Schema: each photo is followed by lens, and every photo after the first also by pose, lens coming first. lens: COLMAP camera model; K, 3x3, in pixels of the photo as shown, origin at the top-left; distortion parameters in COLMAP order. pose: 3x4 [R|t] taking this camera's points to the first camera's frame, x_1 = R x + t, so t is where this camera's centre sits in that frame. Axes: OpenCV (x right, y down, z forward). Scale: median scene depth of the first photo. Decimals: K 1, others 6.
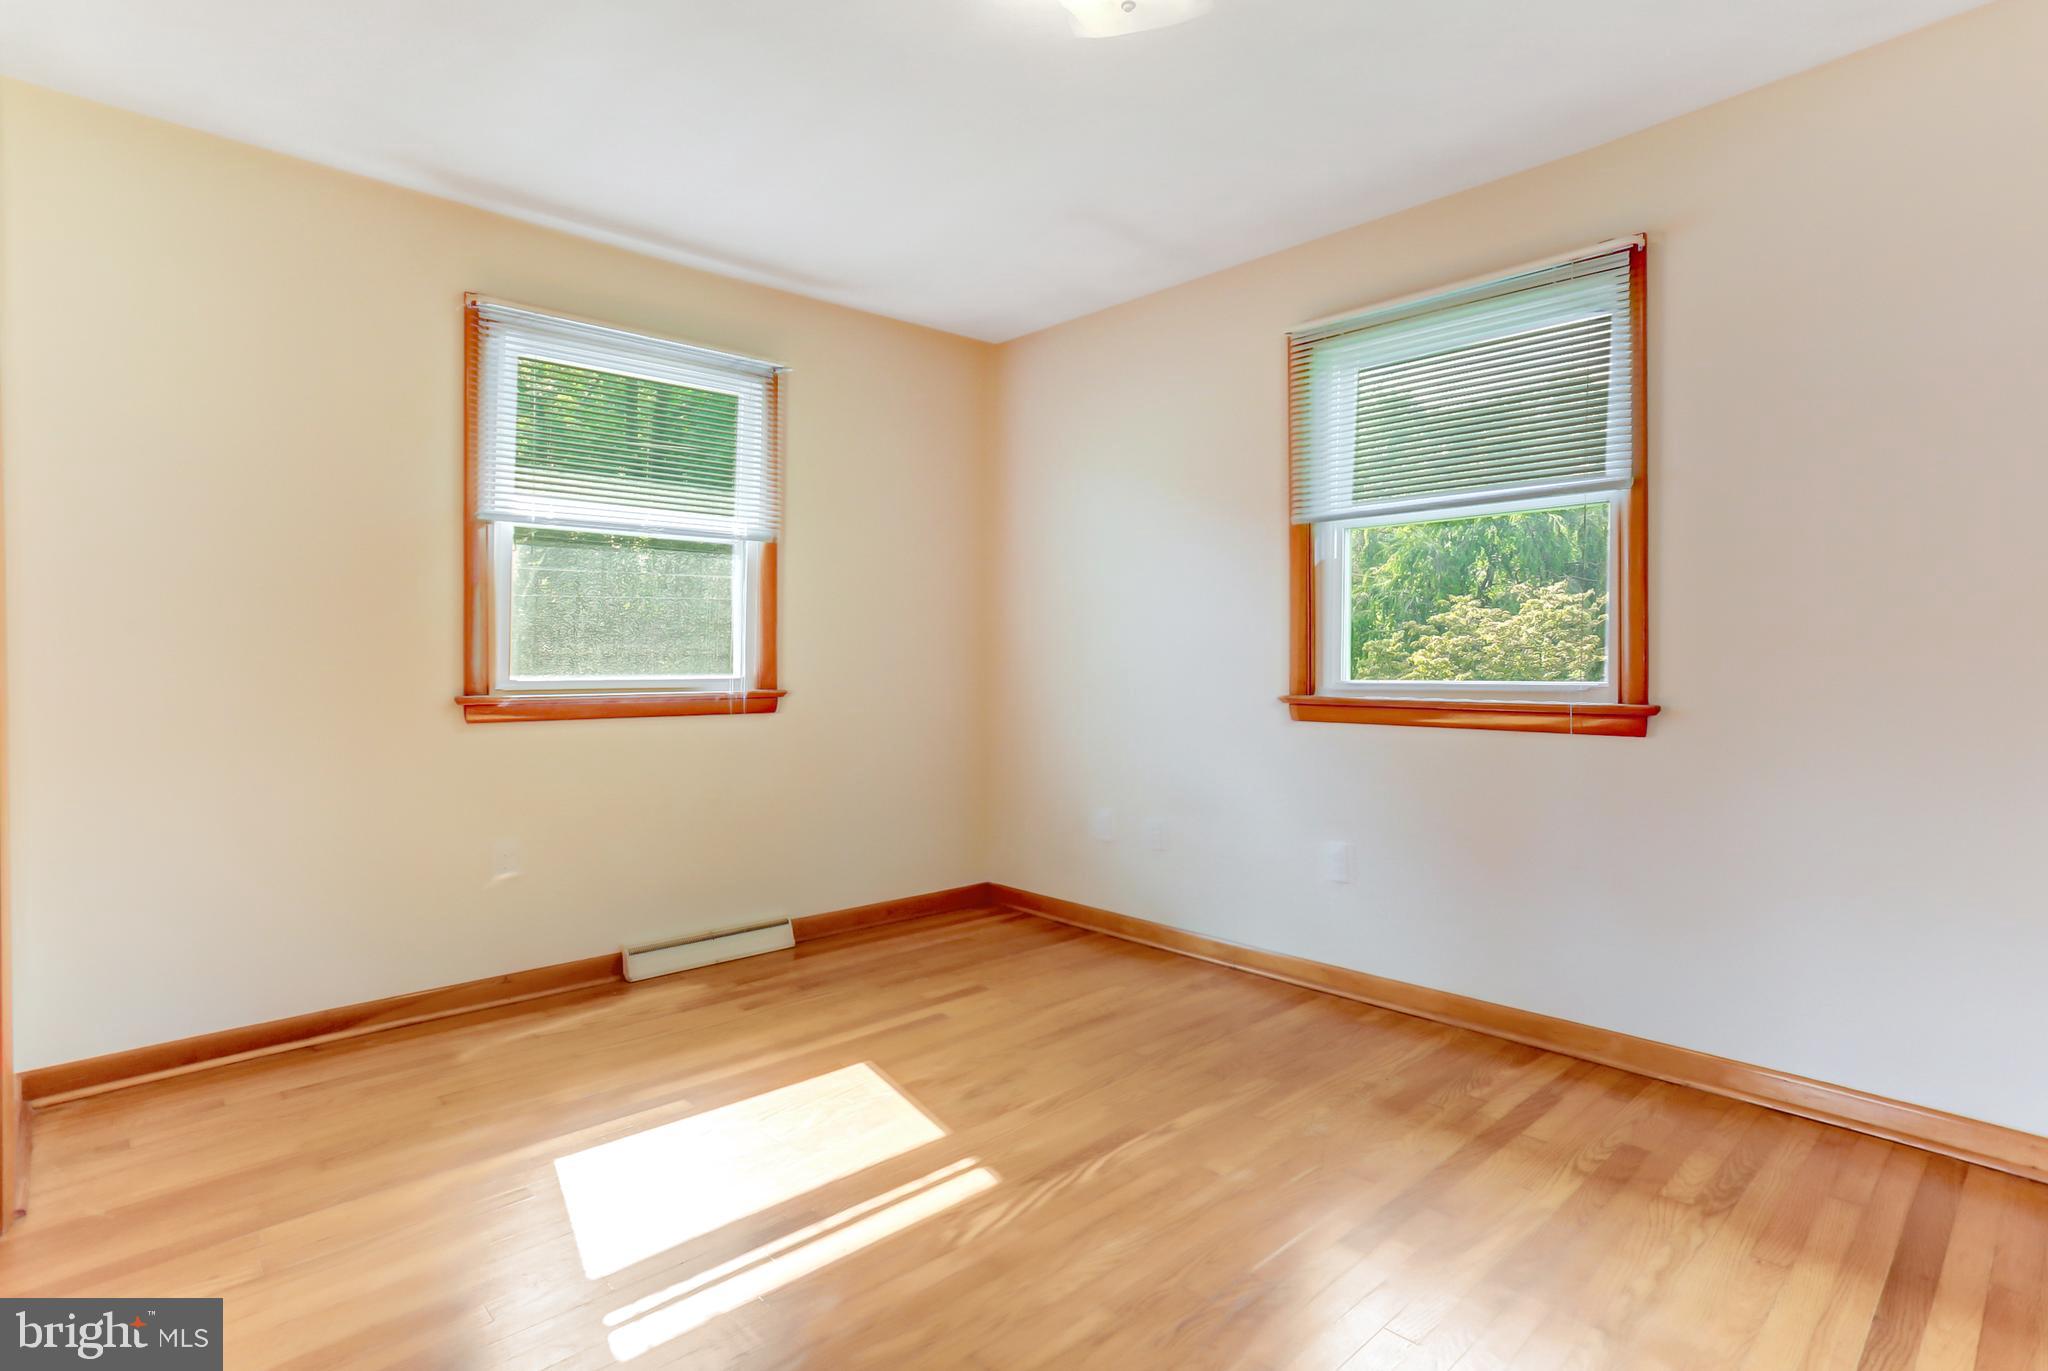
lens RADIAL K [[1020.4, 0, 1011.9], [0, 1020.4, 684.7], [0, 0, 1]] dist [-0.047194, 0.029834]
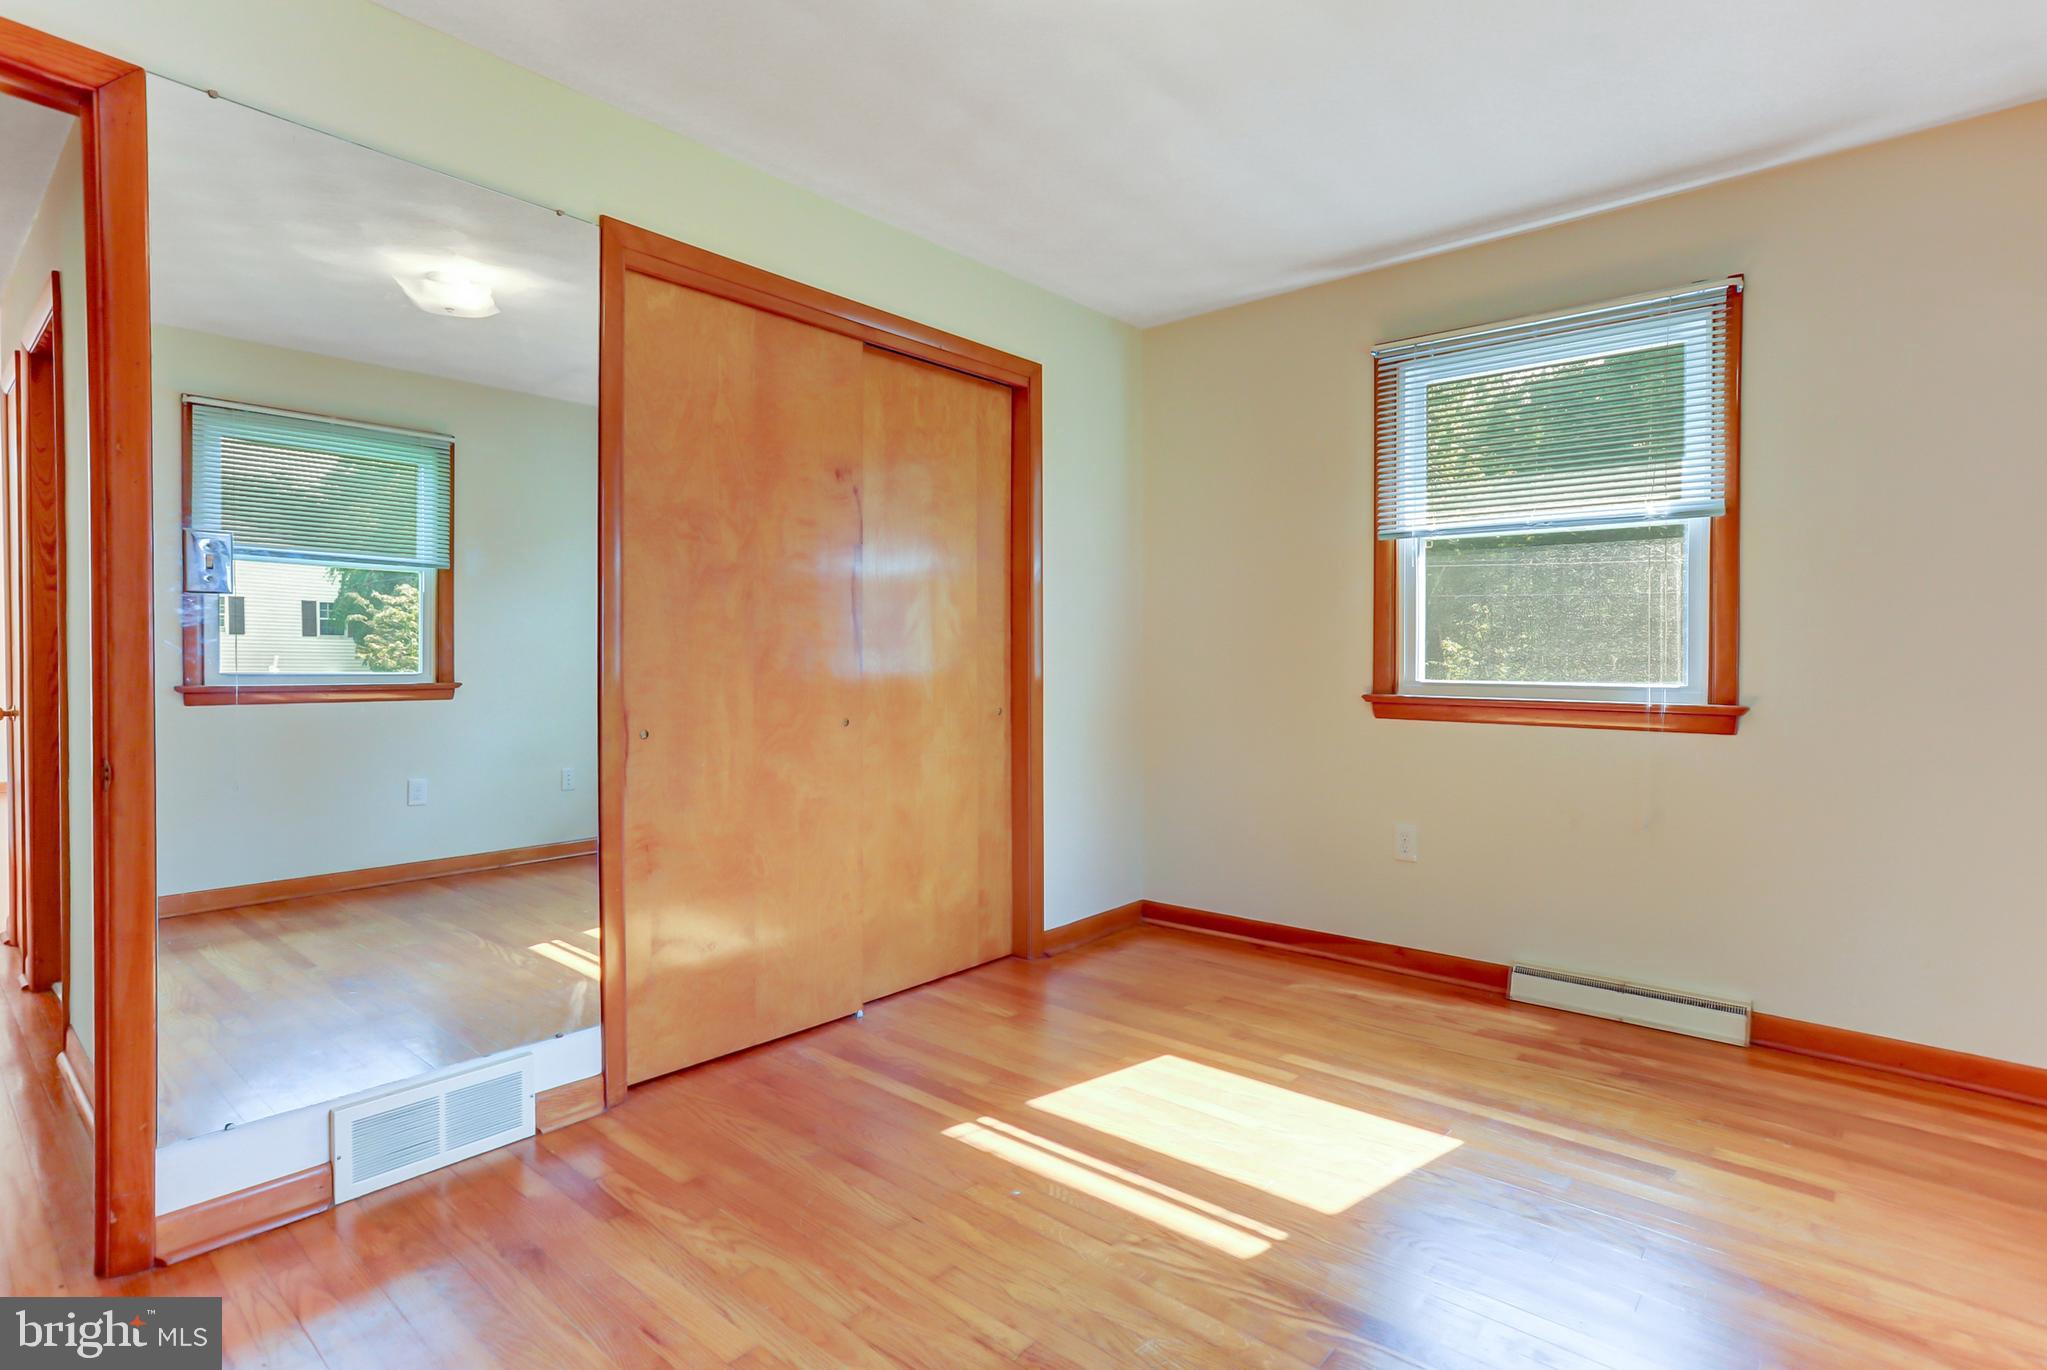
lens RADIAL K [[991.7, 0, 1023.5], [0, 991.7, 685.0], [0, 0, 1]] dist [-0.045067, 0.027319]
pose [[0.128298, 0.030036, -0.991281, 0.513296], [-0.029386, 0.999218, 0.026473, -0.016943], [0.991300, 0.025733, 0.129080, 0.441176]]
